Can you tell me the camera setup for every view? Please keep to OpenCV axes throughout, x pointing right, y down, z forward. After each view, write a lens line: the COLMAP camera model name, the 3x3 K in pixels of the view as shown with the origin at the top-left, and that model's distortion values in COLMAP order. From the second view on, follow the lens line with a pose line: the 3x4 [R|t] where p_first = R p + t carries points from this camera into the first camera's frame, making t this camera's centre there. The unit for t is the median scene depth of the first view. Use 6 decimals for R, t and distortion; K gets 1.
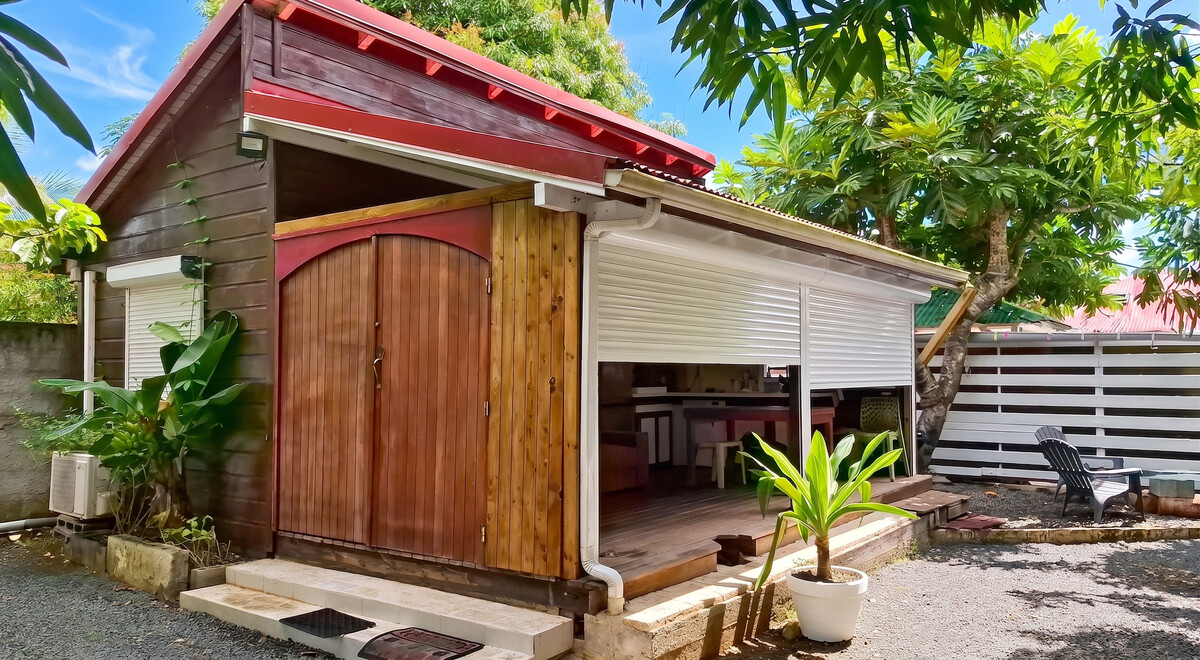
lens RADIAL K [[876.4, 0, 598.2], [0, 876.4, 316.8], [0, 0, 1]] dist [0.070947, -0.000353]
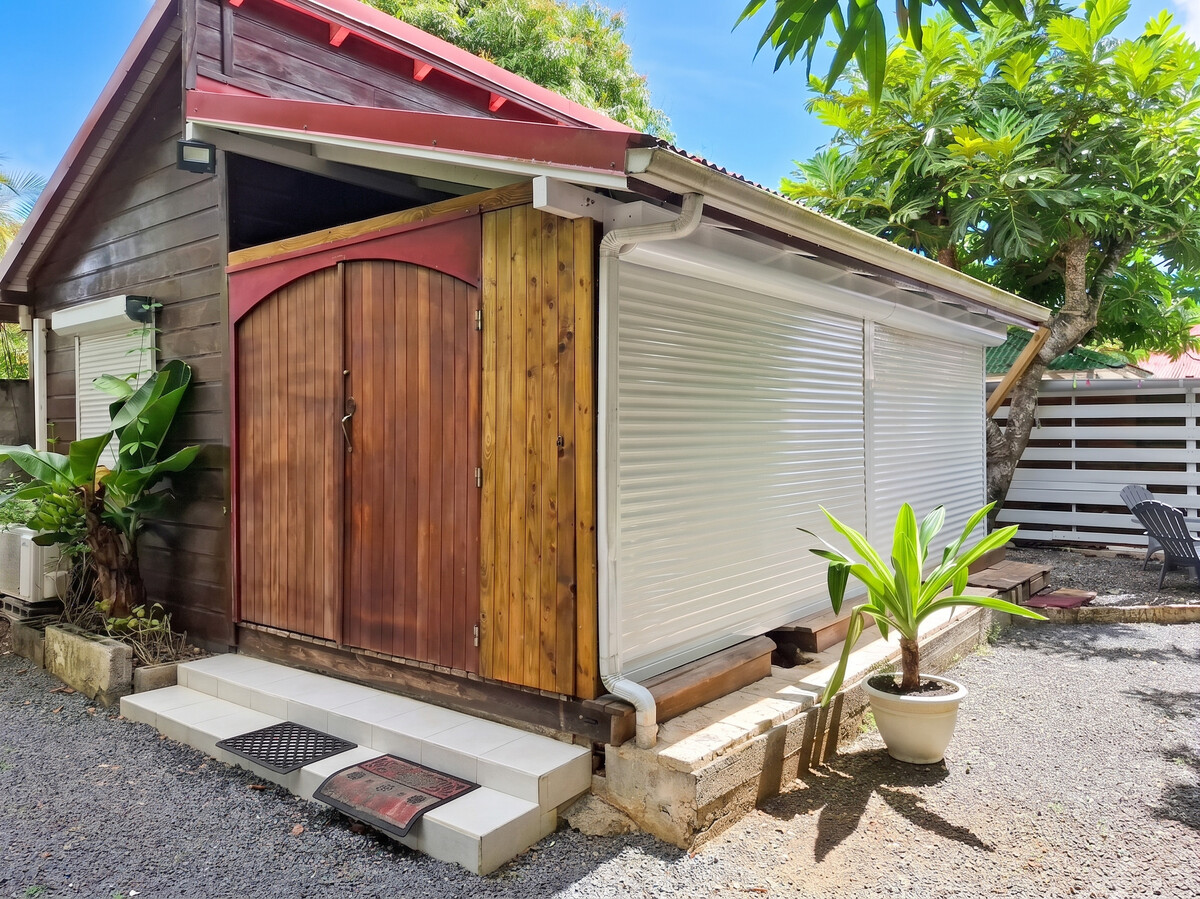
lens RADIAL K [[865.7, 0, 594.7], [0, 865.7, 406.7], [0, 0, 1]] dist [0.061134, 0.000766]
pose [[0.999441, -0.009982, -0.031908, 0.001742], [0.011176, 0.999236, 0.037447, 0.011429], [0.031510, -0.037783, 0.998789, 0.188696]]
